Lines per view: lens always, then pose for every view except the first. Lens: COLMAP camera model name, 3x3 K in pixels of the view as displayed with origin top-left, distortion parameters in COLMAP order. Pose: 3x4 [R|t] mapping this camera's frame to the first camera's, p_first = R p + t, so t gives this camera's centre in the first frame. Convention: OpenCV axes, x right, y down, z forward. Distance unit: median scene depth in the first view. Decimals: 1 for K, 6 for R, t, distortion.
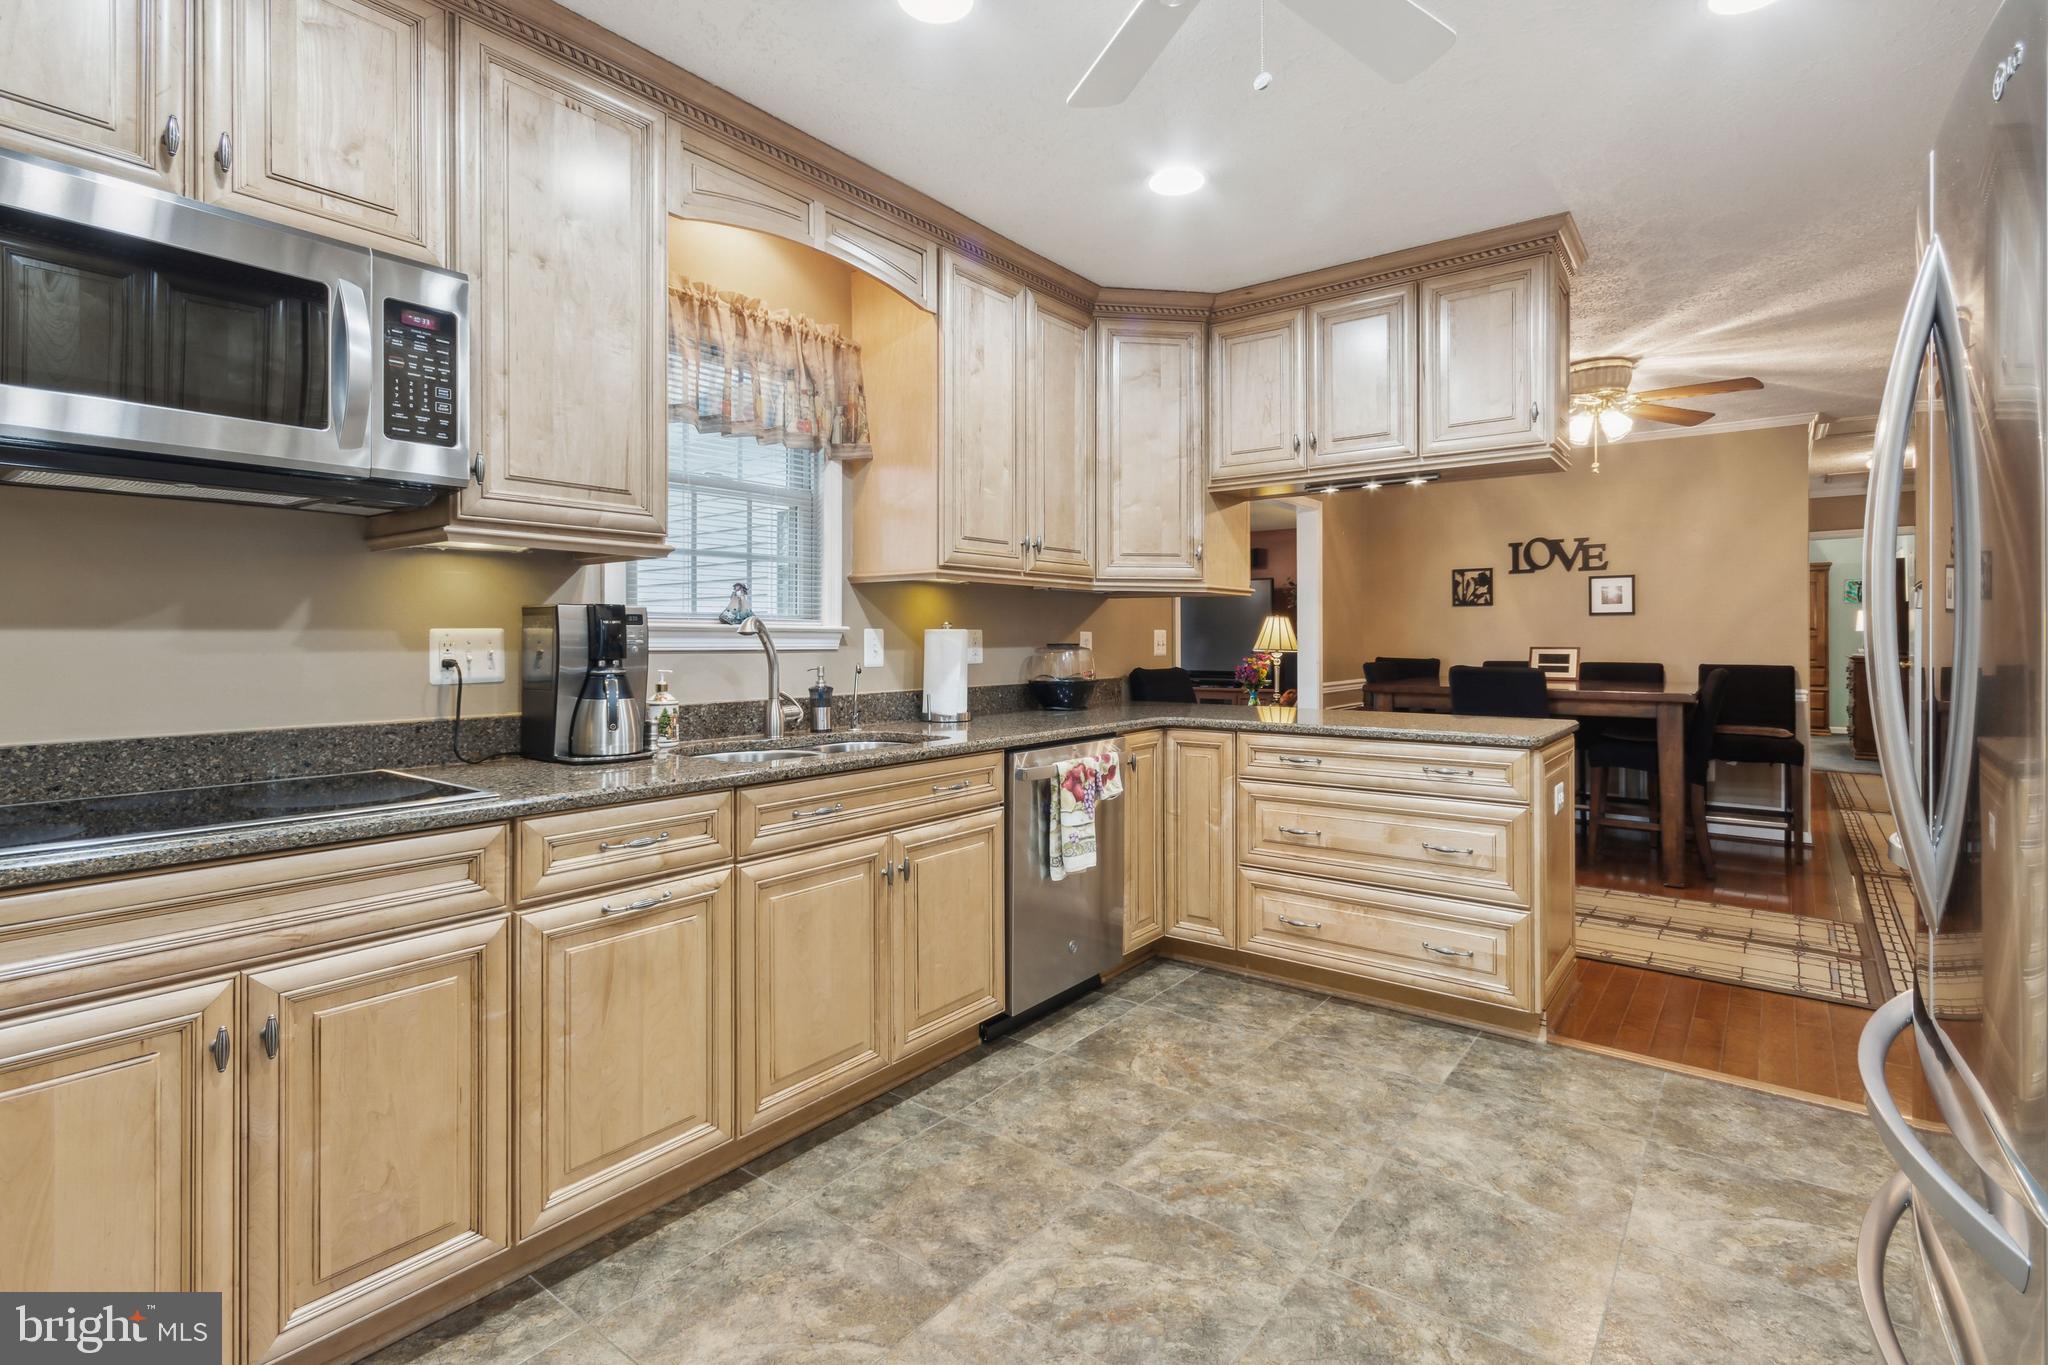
lens RADIAL K [[961.8, 0, 1007.9], [0, 961.8, 637.7], [0, 0, 1]] dist [0.008015, 0.000294]
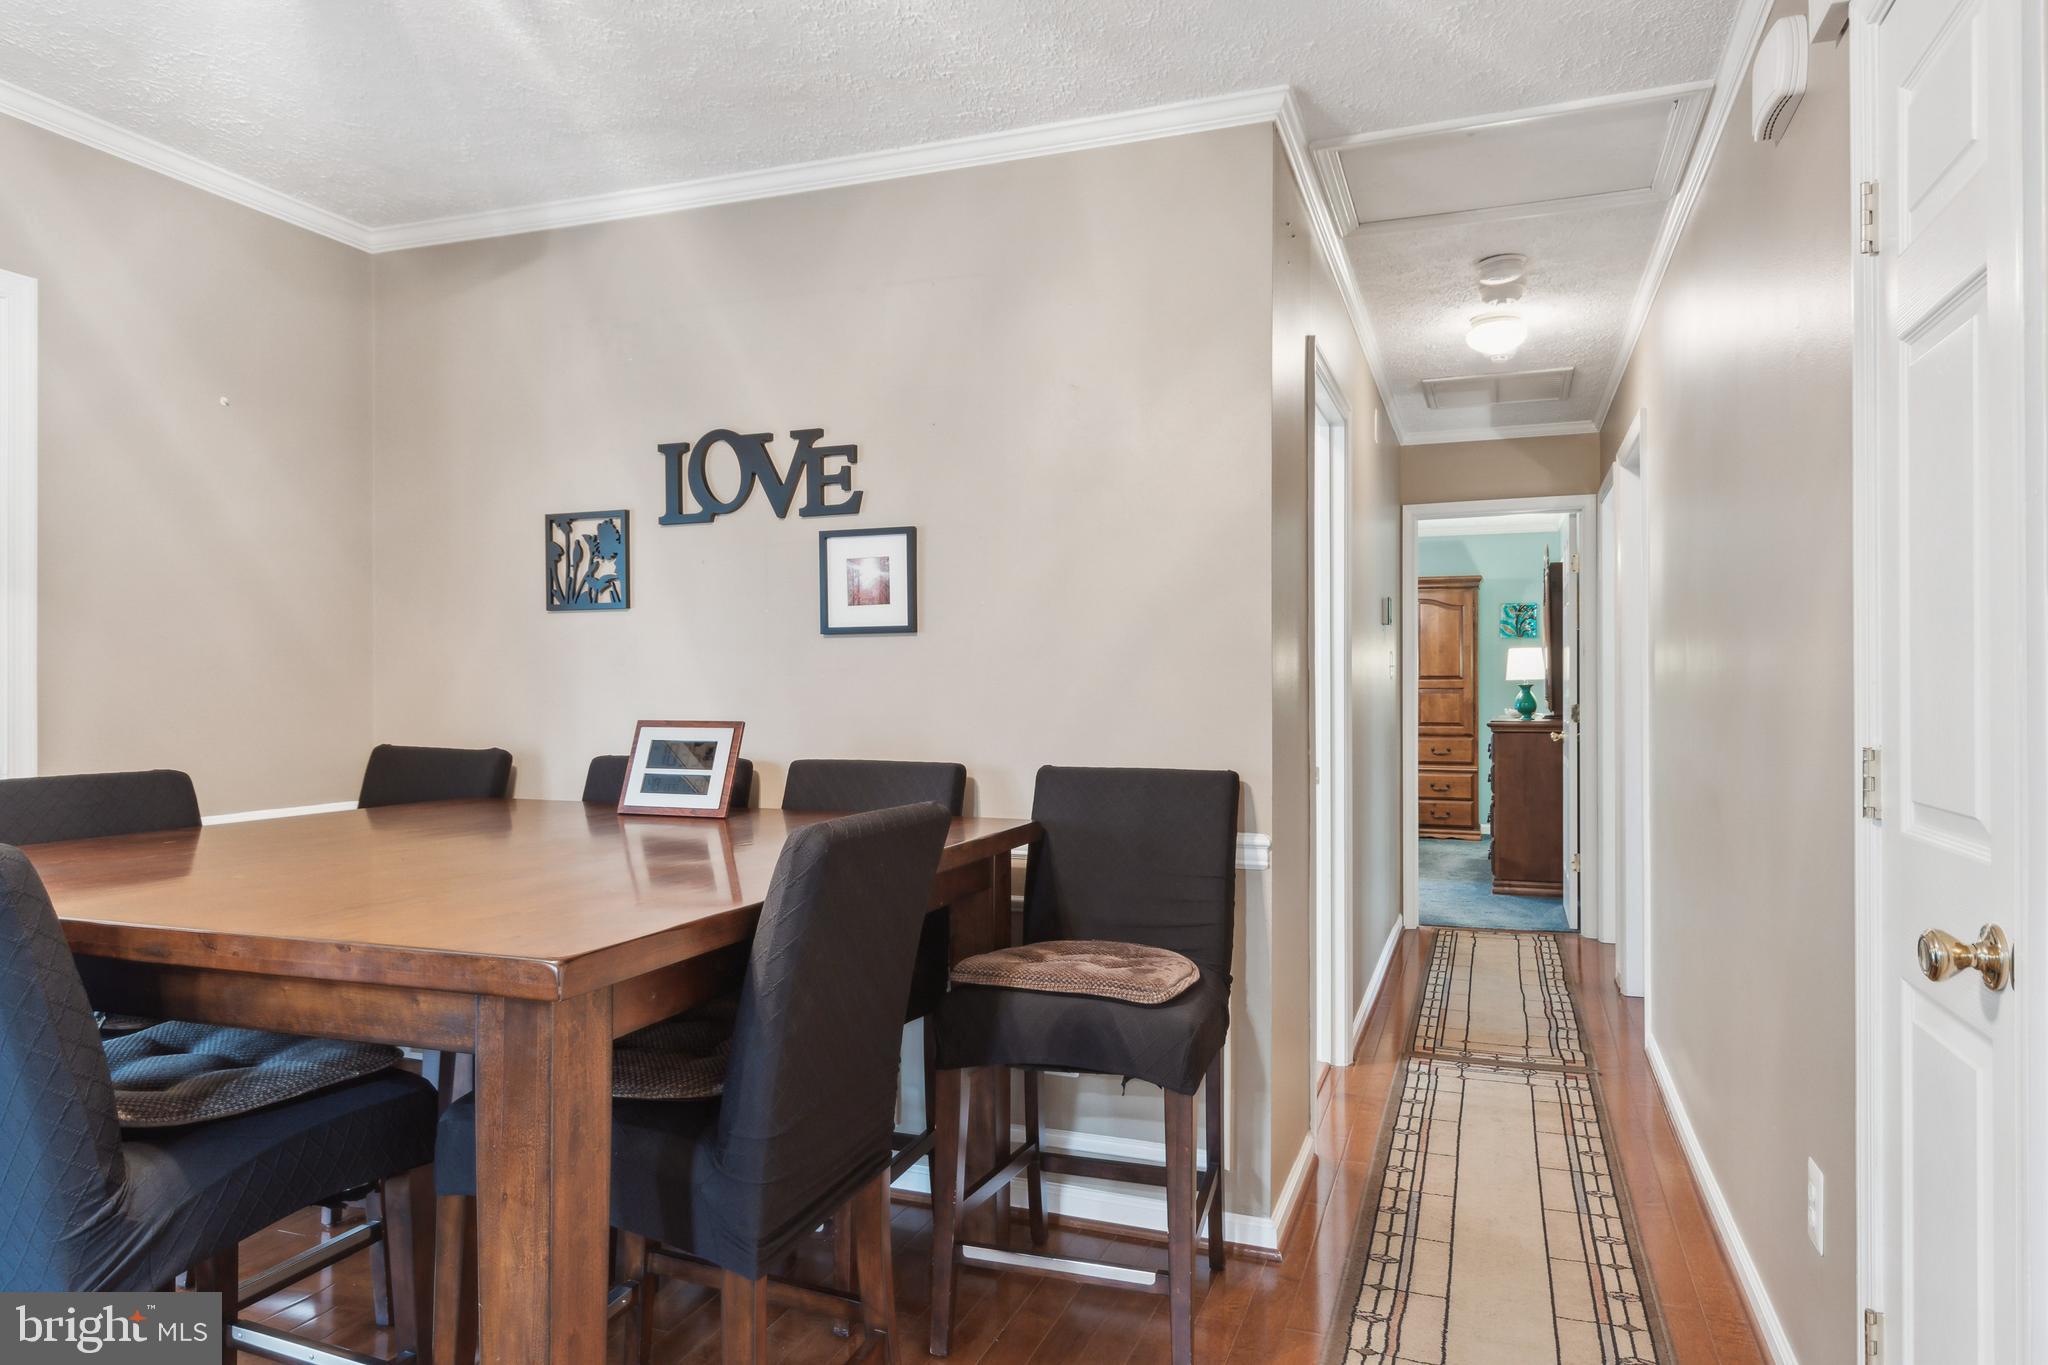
lens RADIAL K [[1260.8, 0, 1025.3], [0, 1260.8, 685.3], [0, 0, 1]] dist [0.005113, 0.000166]
pose [[0.951130, -0.000338, 0.308792, 0.510190], [0.001691, 0.999990, -0.004113, -0.001253], [-0.308787, 0.004434, 0.951121, 0.492628]]
